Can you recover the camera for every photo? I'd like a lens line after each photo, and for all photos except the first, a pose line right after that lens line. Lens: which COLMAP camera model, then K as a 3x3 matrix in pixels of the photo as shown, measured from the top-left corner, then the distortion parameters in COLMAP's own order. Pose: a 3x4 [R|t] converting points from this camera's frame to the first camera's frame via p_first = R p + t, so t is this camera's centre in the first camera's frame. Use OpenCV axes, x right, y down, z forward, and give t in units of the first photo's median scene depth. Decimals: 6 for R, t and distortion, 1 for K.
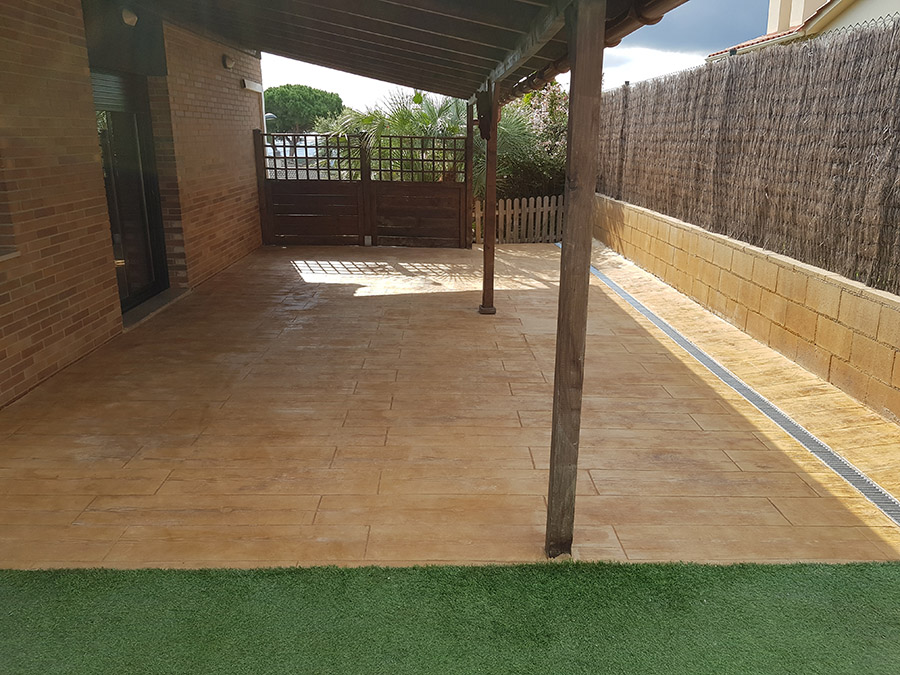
lens RADIAL K [[726.1, 0, 450.0], [0, 726.1, 337.5], [0, 0, 1]] dist [0.098499, -0.192440]
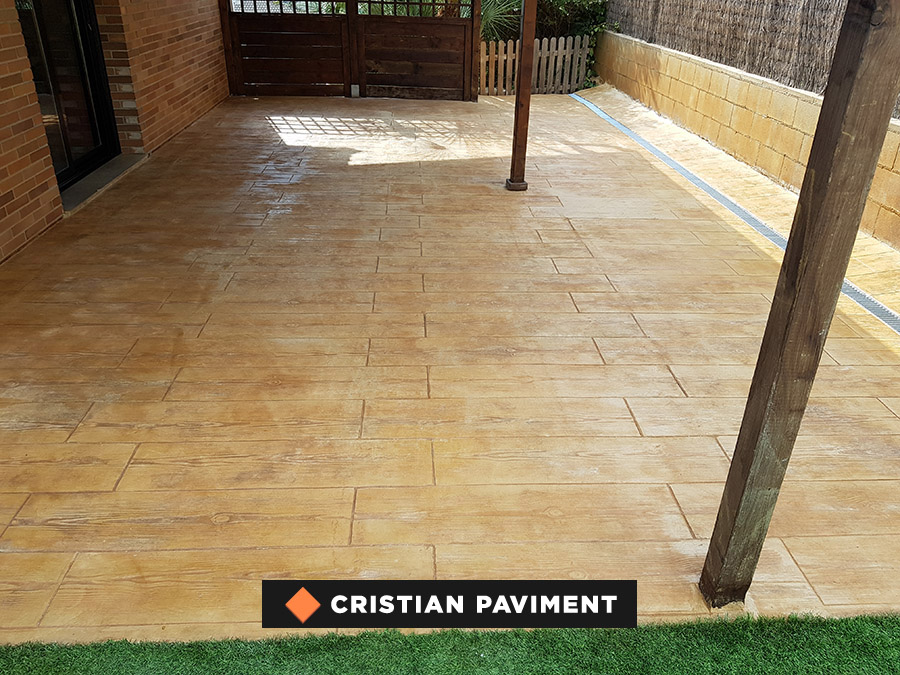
lens RADIAL K [[726.1, 0, 450.0], [0, 726.1, 337.5], [0, 0, 1]] dist [0.098499, -0.192440]
pose [[0.999361, -0.005253, 0.035344, -0.066050], [-0.001806, 0.980443, 0.196793, -0.038958], [-0.035686, -0.196731, 0.979808, 0.205086]]
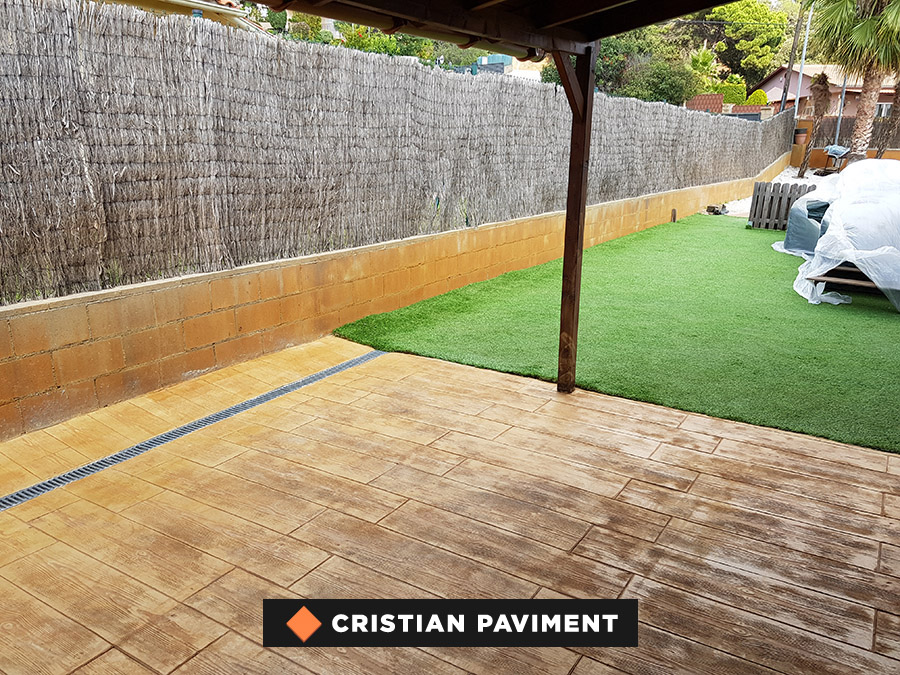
lens RADIAL K [[726.1, 0, 450.0], [0, 726.1, 337.5], [0, 0, 1]] dist [0.098499, -0.192440]
pose [[-0.835005, -0.170302, 0.523225, -0.246154], [0.127501, 0.865134, 0.485064, -0.334651], [-0.535266, 0.471742, -0.700678, 1.185500]]
